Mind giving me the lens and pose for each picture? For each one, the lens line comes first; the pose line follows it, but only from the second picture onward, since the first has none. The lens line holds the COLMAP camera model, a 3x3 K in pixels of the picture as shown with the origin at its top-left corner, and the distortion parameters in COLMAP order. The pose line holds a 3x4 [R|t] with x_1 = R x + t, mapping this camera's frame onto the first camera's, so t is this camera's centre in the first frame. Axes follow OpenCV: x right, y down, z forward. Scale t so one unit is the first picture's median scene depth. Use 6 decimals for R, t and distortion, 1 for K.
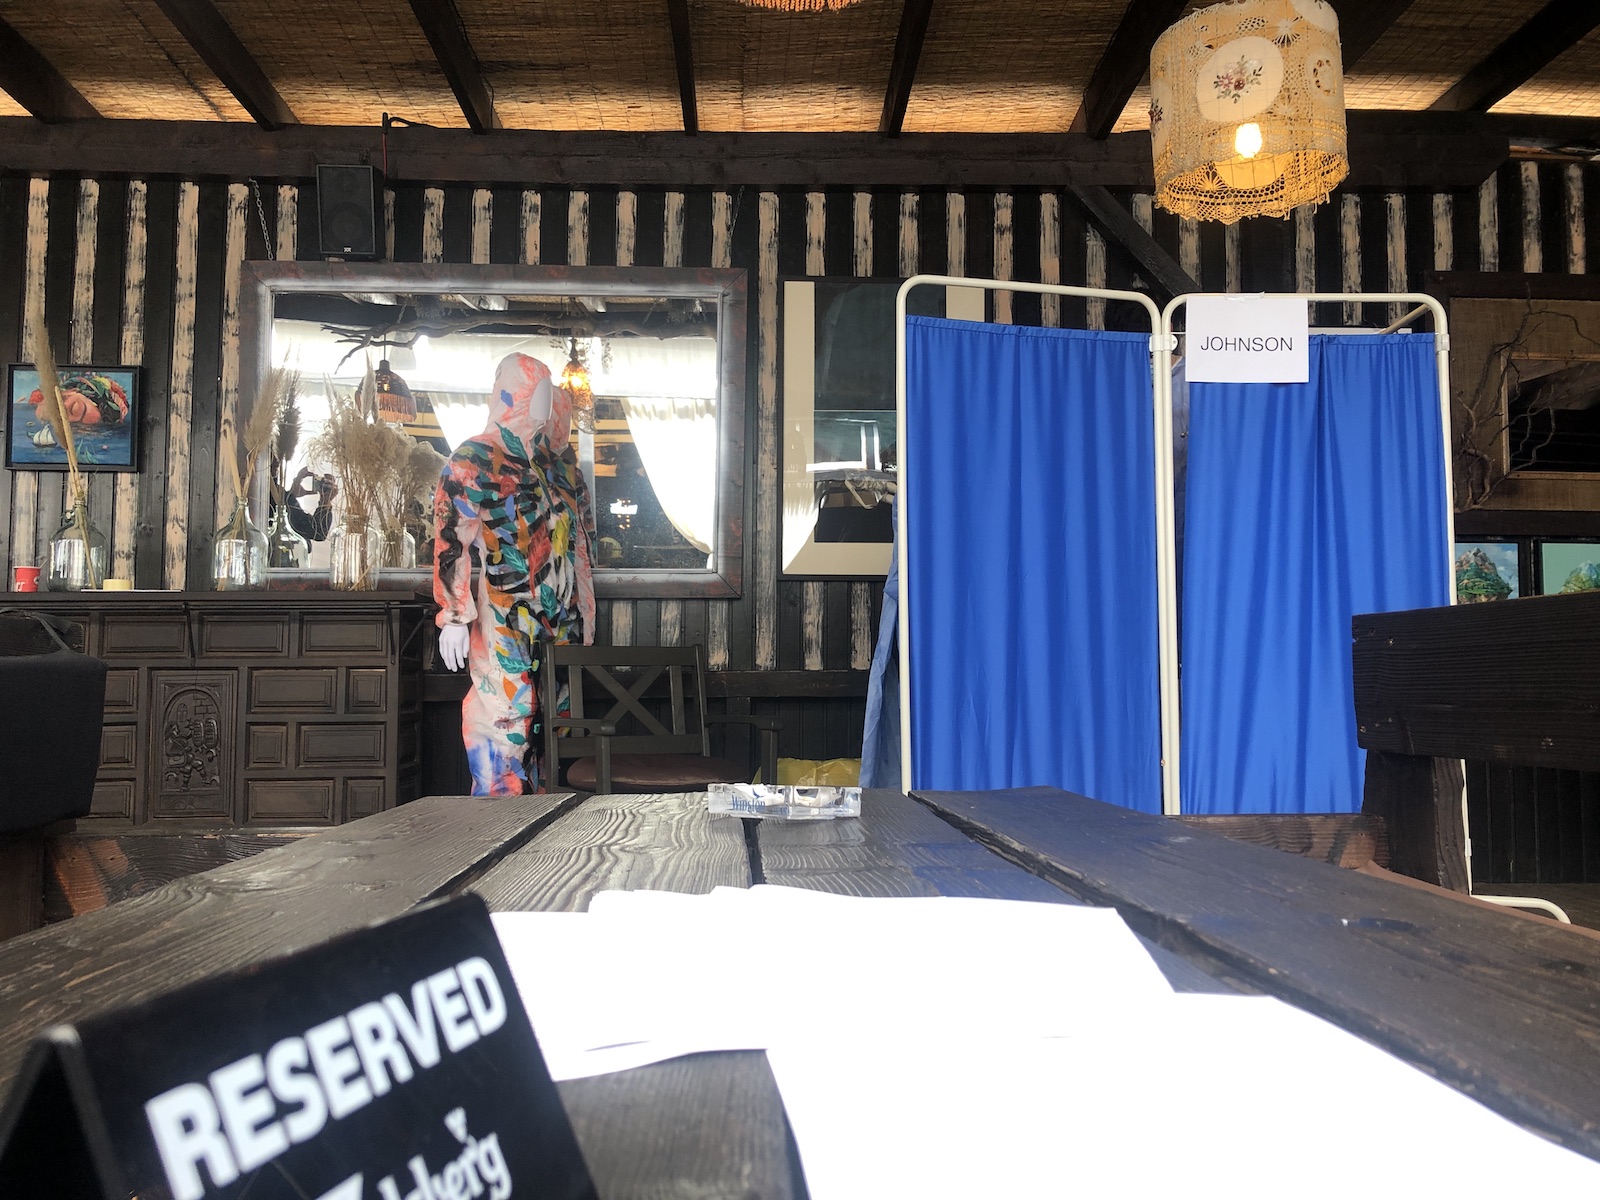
lens RADIAL K [[1301.9, 0, 787.1], [0, 1301.9, 607.6], [0, 0, 1]] dist [0.028046, -0.018866]
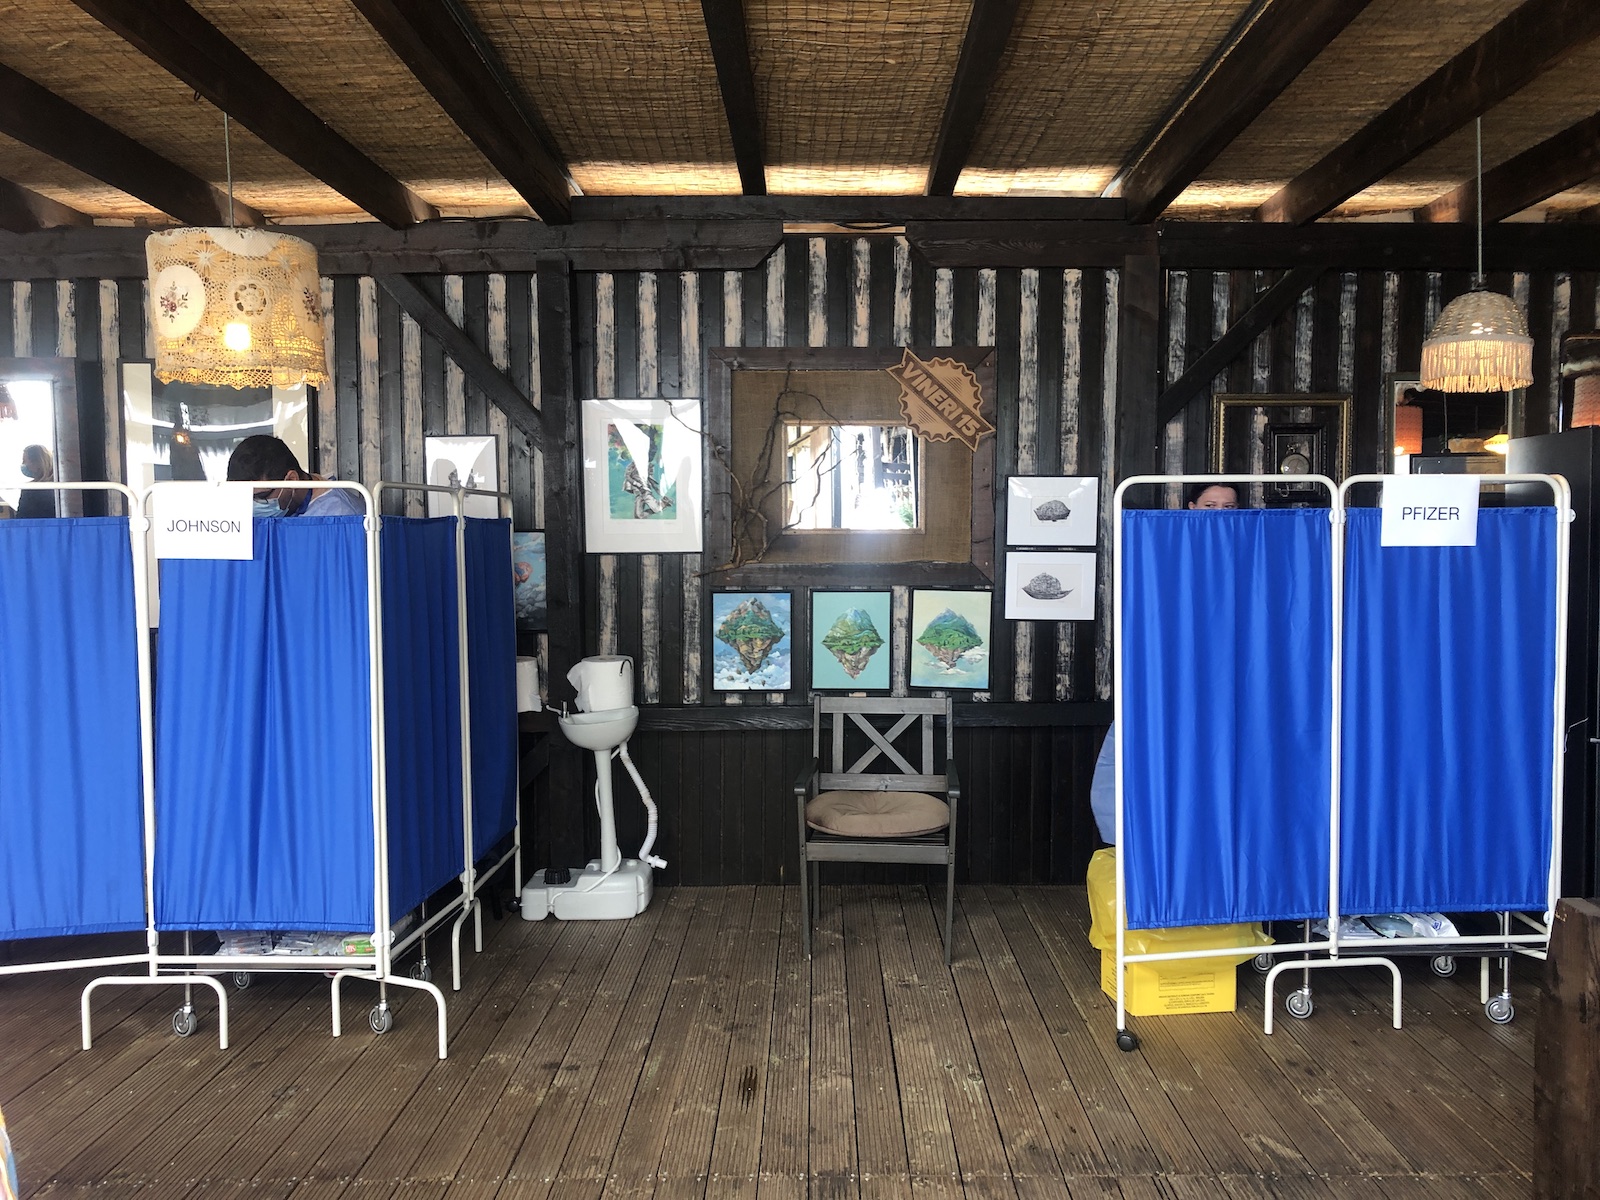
lens RADIAL K [[1301.9, 0, 816.6], [0, 1301.9, 608.0], [0, 0, 1]] dist [0.028046, -0.018866]
pose [[0.999507, -0.005275, -0.030940, 0.639108], [0.009153, 0.991917, 0.126561, -0.185087], [0.030023, -0.126781, 0.991476, -0.117251]]
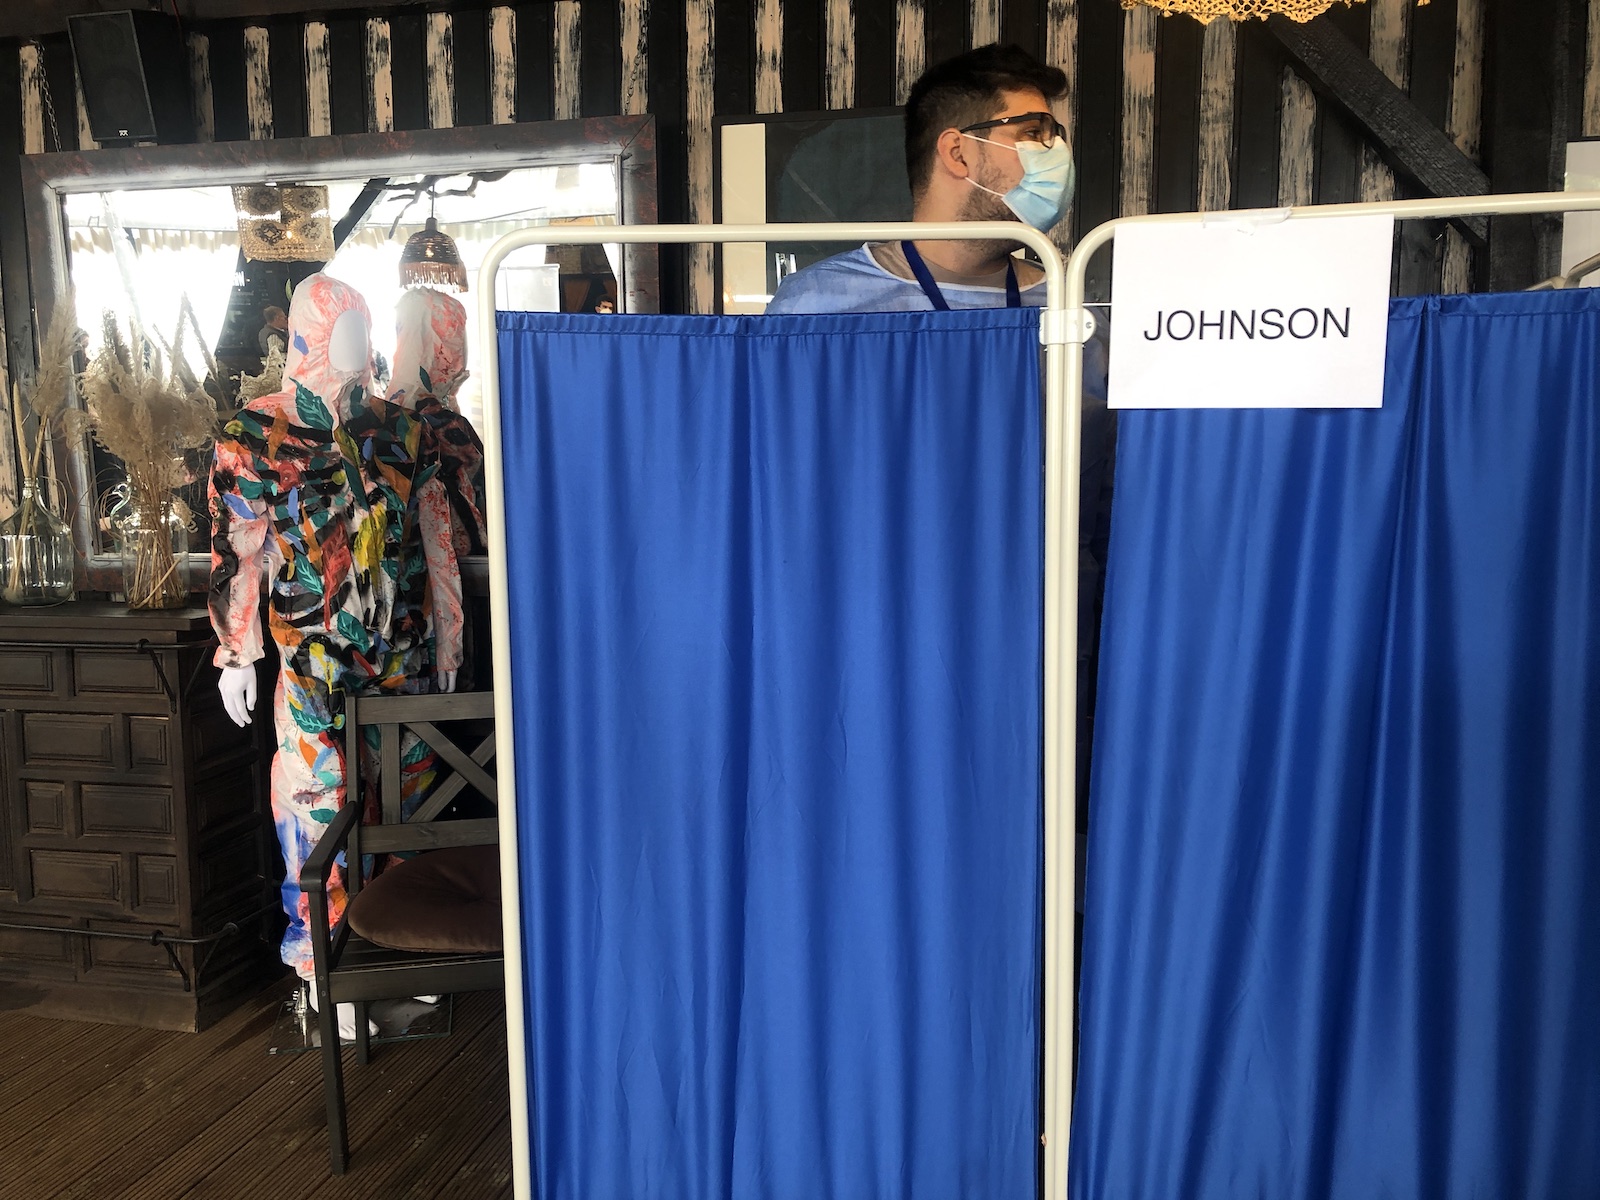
lens RADIAL K [[1301.9, 0, 787.6], [0, 1301.9, 597.2], [0, 0, 1]] dist [0.028046, -0.018866]
pose [[0.966661, 0.018924, -0.255360, 0.212901], [0.025091, 0.985466, 0.168011, -0.127348], [0.254828, -0.168817, 0.952136, 0.337868]]
